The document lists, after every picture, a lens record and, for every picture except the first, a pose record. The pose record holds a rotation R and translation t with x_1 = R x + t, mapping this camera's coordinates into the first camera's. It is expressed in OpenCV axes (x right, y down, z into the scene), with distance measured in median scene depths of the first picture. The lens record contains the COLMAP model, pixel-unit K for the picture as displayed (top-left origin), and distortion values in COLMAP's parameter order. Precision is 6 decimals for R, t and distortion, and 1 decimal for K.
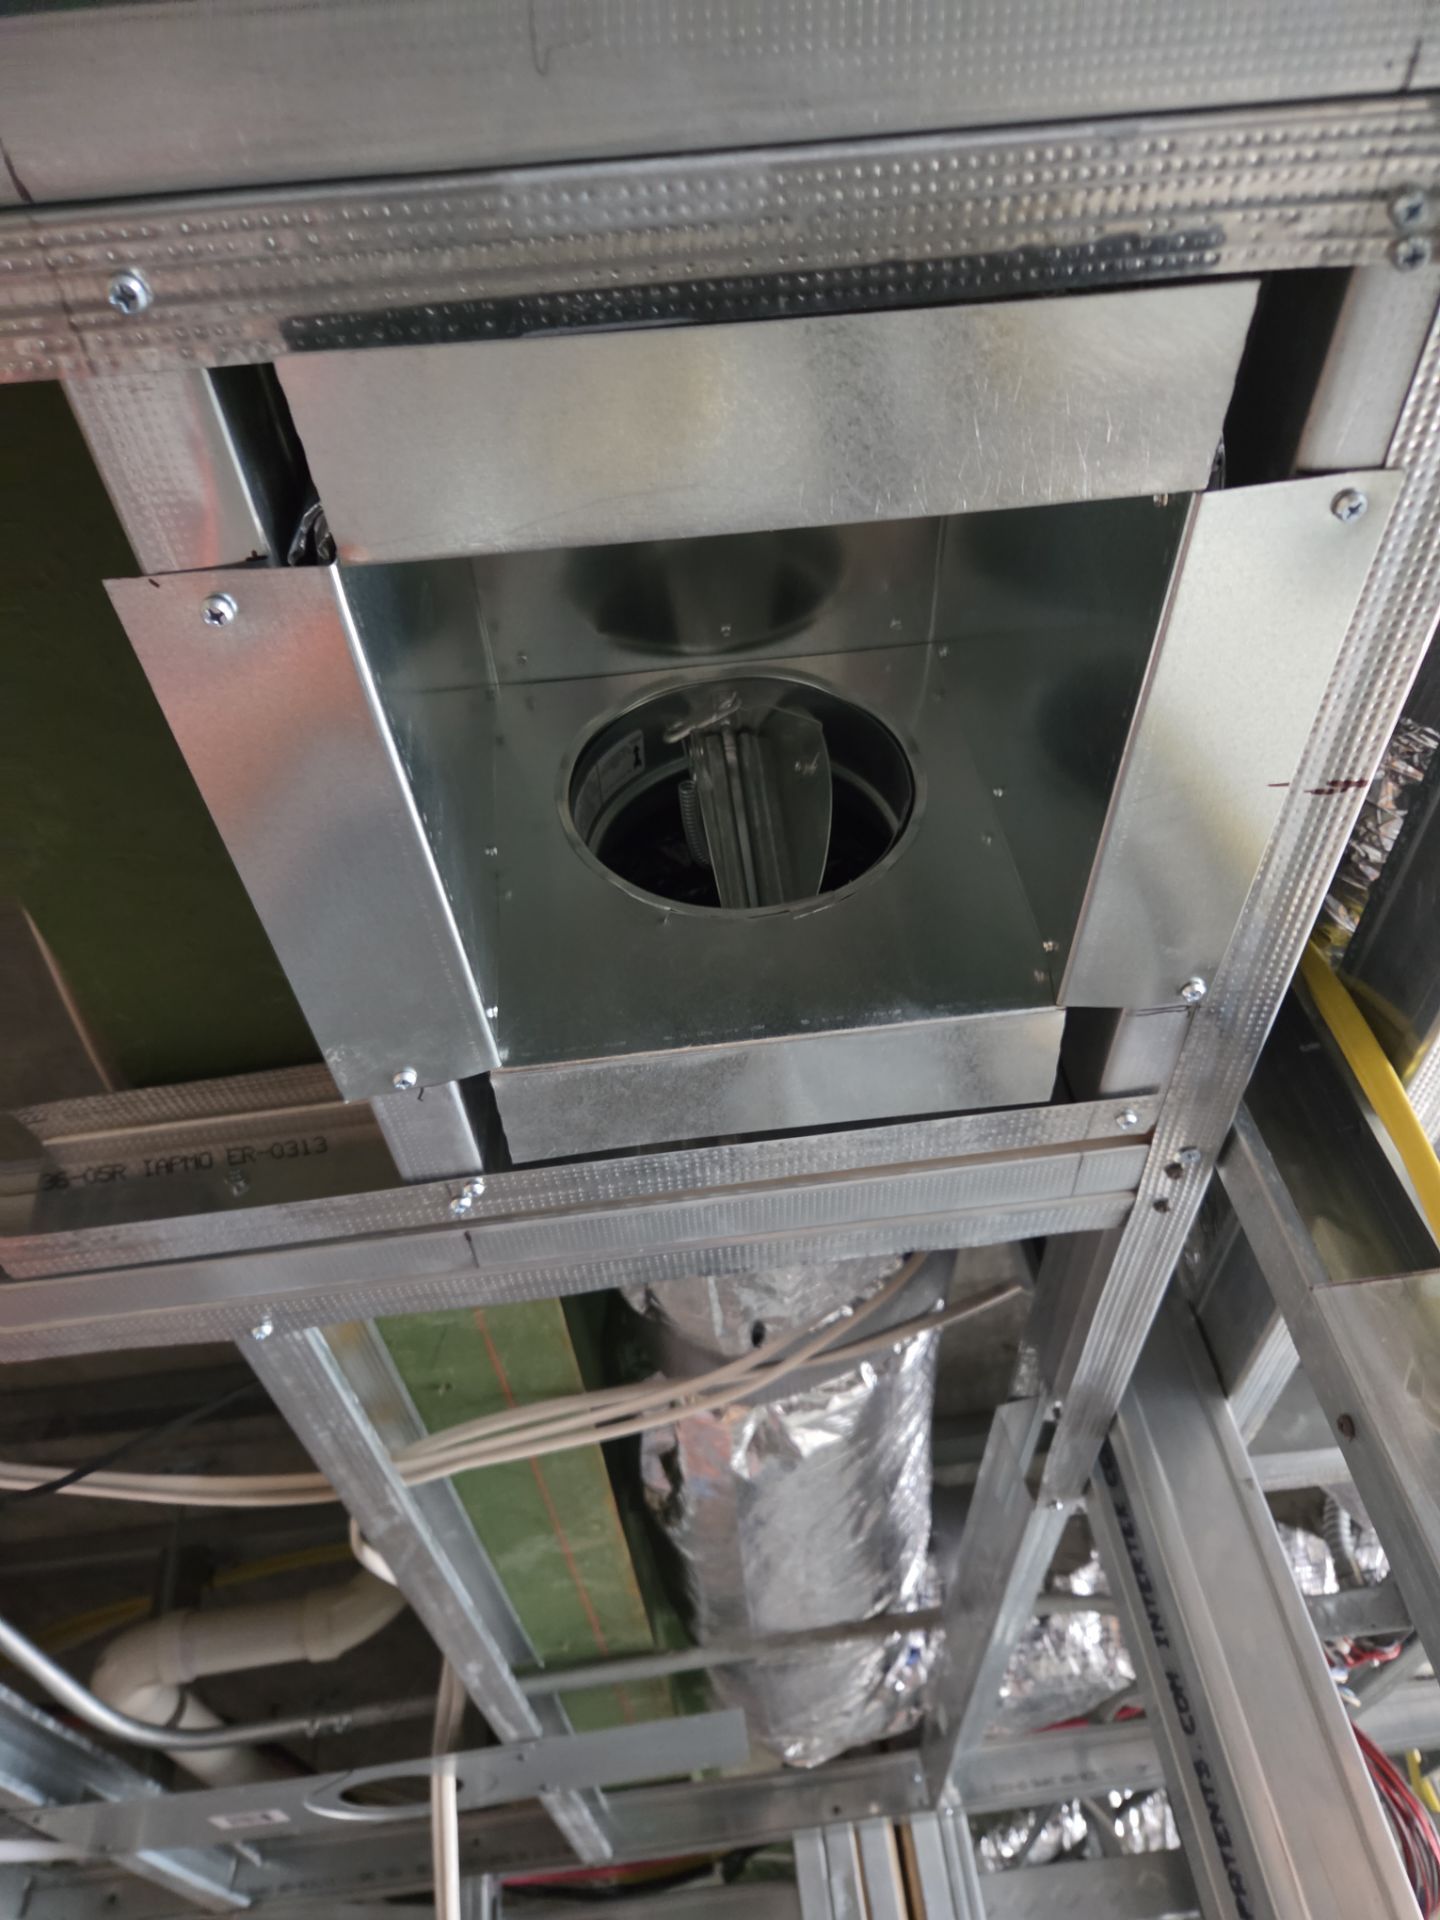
lens RADIAL K [[1319.6, 0, 725.8], [0, 1319.6, 956.3], [0, 0, 1]] dist [-0.012893, -0.001027]
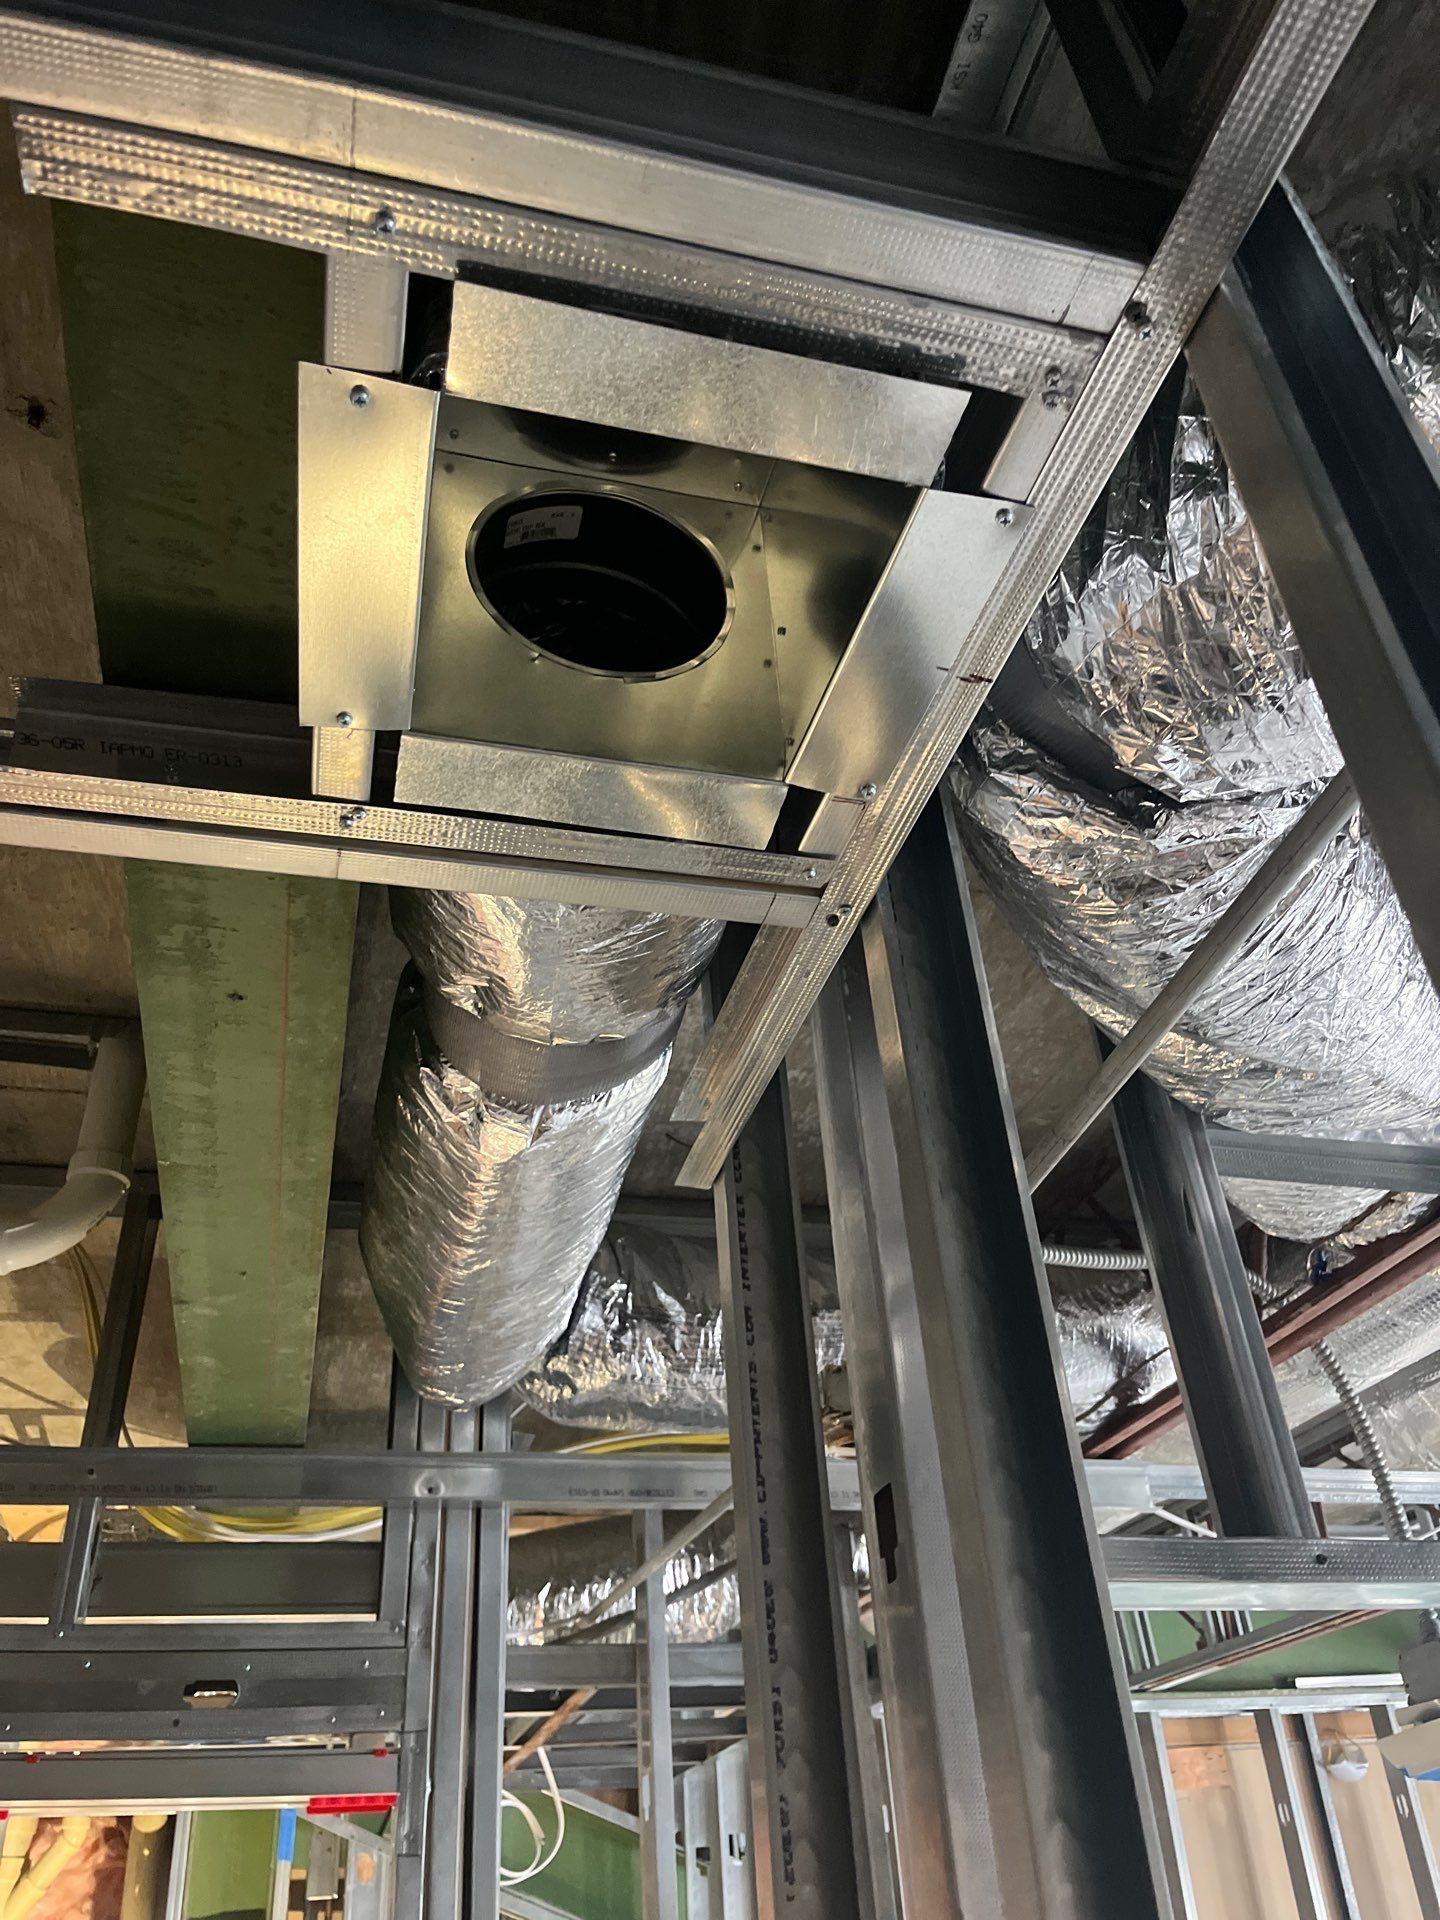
lens RADIAL K [[1448.6, 0, 711.6], [0, 1448.6, 960.2], [0, 0, 1]] dist [0.037889, -0.049493]
pose [[0.956272, 0.211649, 0.201861, -0.146890], [-0.235213, 0.966715, 0.100682, 0.108335], [-0.173832, -0.143760, 0.974226, -0.782299]]
